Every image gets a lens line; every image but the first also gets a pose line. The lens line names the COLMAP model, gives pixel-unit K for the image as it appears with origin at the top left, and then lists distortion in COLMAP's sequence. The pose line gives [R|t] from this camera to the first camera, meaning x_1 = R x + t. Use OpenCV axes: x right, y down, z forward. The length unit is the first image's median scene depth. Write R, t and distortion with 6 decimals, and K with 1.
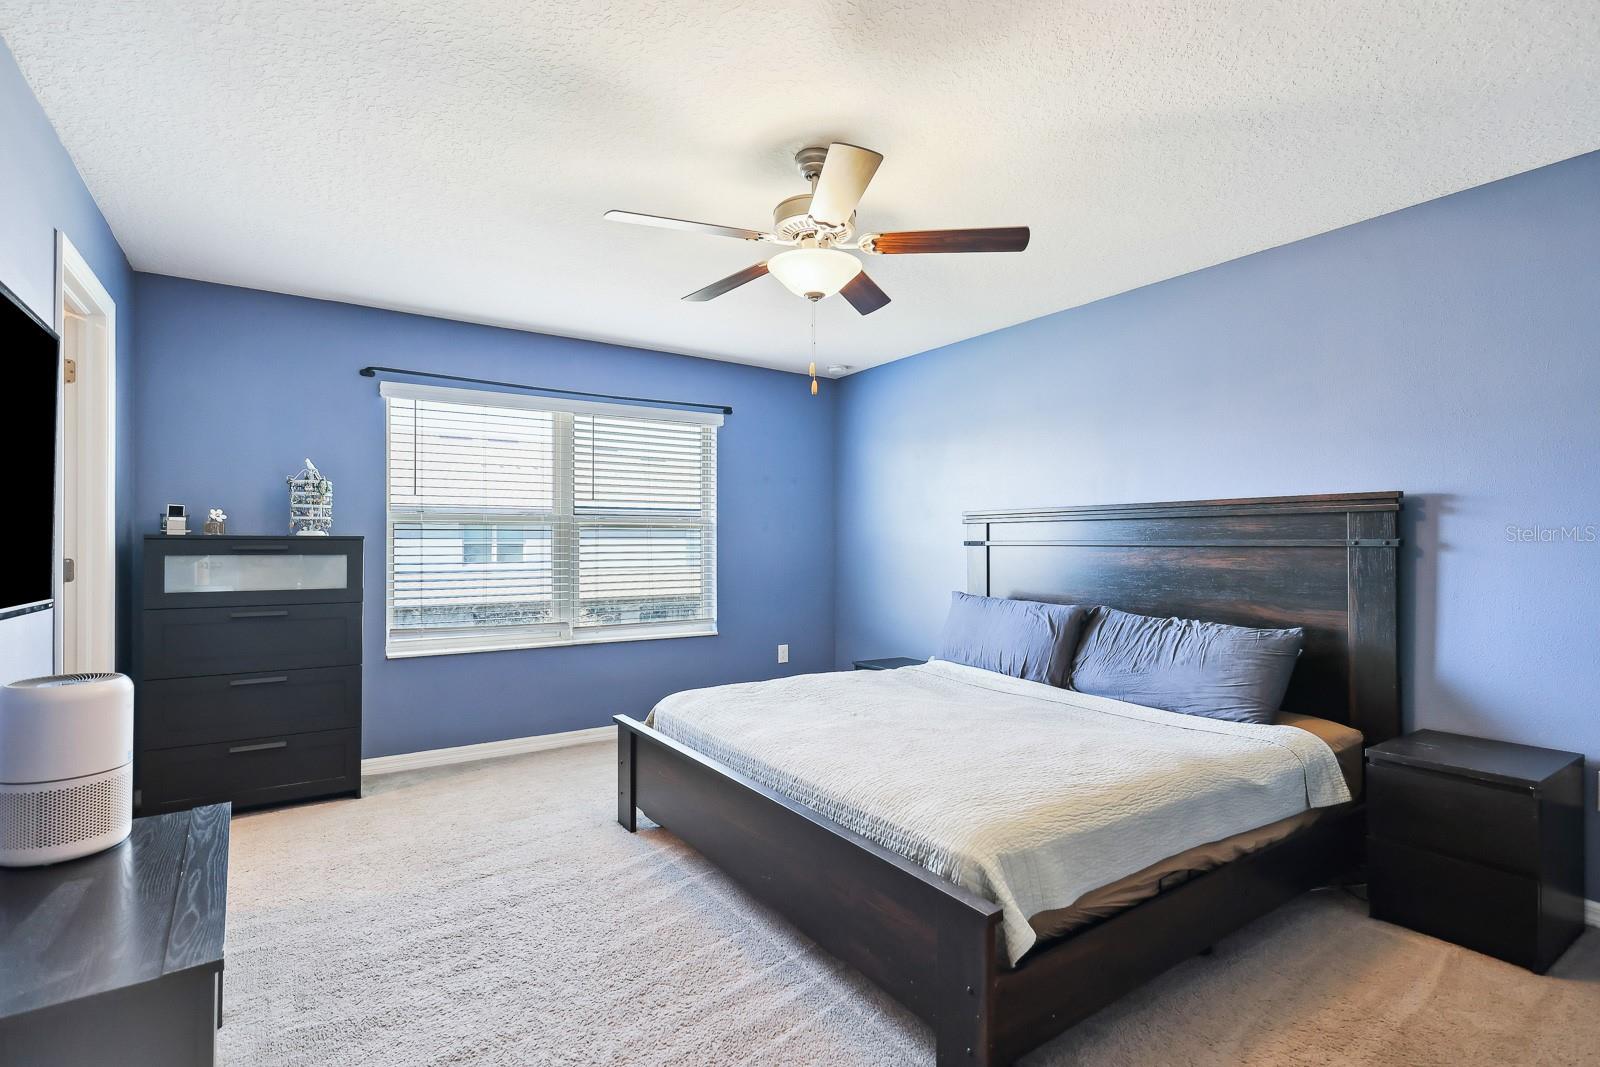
lens RADIAL K [[754.2, 0, 800.6], [0, 754.2, 539.2], [0, 0, 1]] dist [-0.004140, -0.000289]
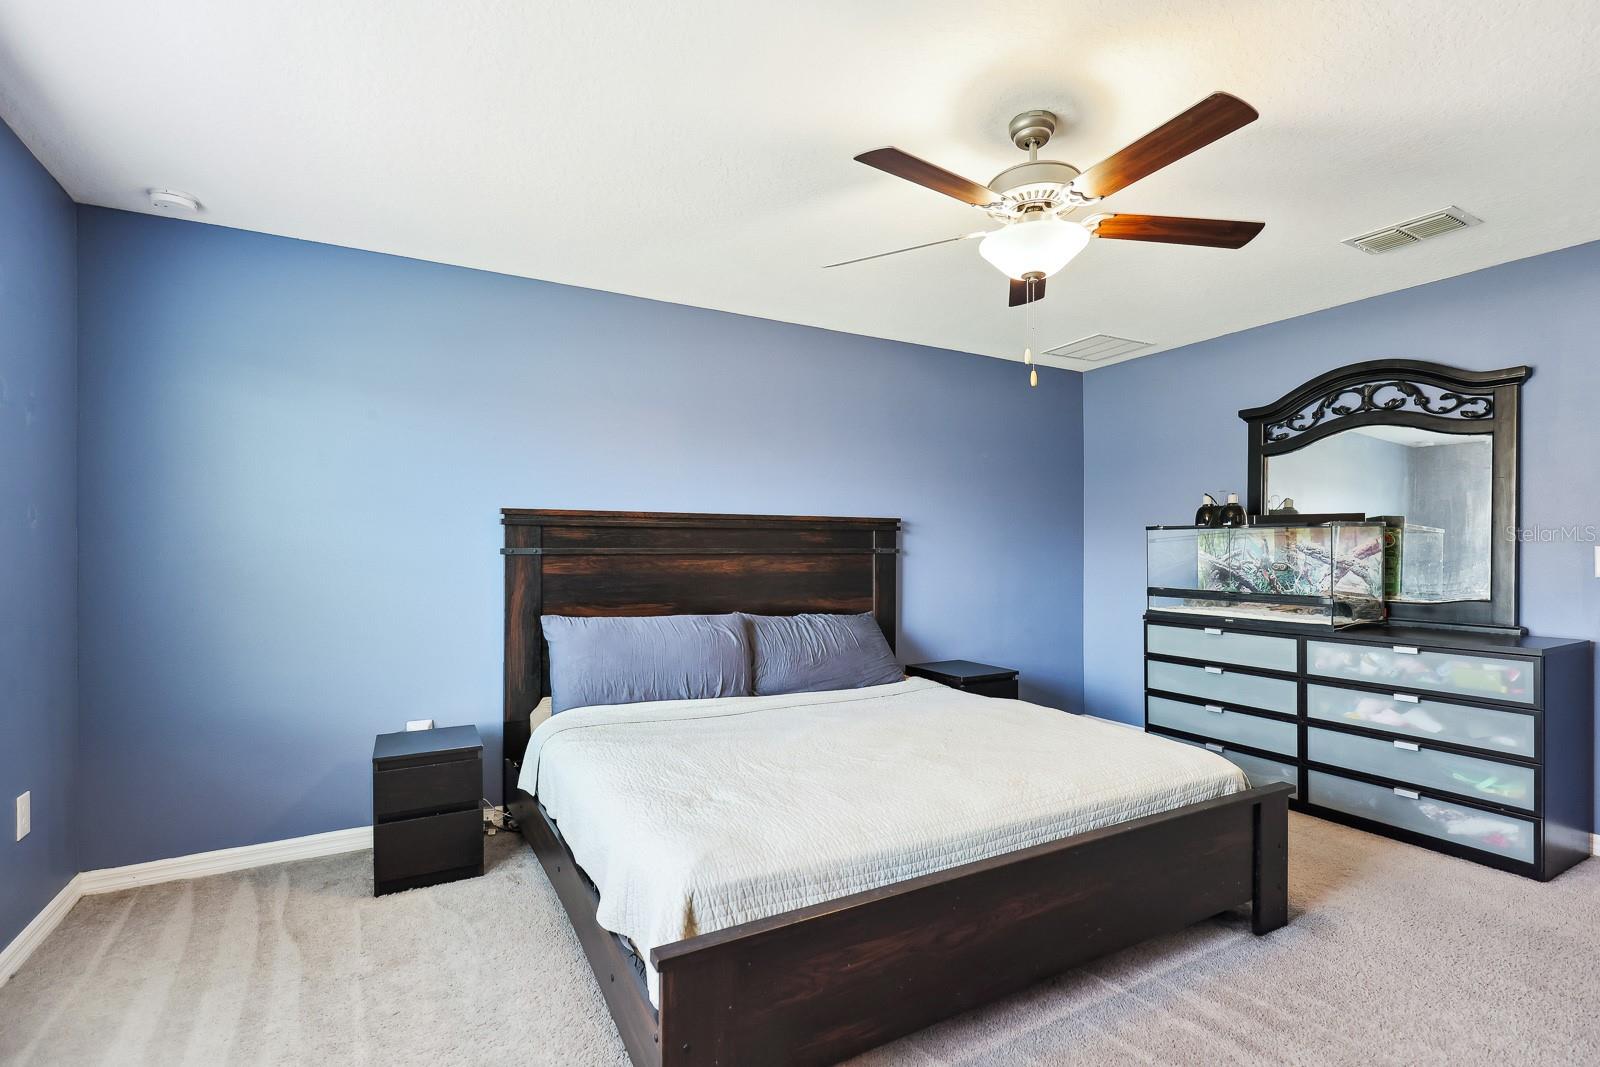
lens RADIAL K [[754.2, 0, 802.2], [0, 754.2, 533.6], [0, 0, 1]] dist [-0.004140, -0.000289]
pose [[0.093705, 0.020623, 0.995386, -0.696981], [-0.008528, 0.999765, -0.019911, 0.001486], [-0.995563, -0.006623, 0.093859, 0.910433]]
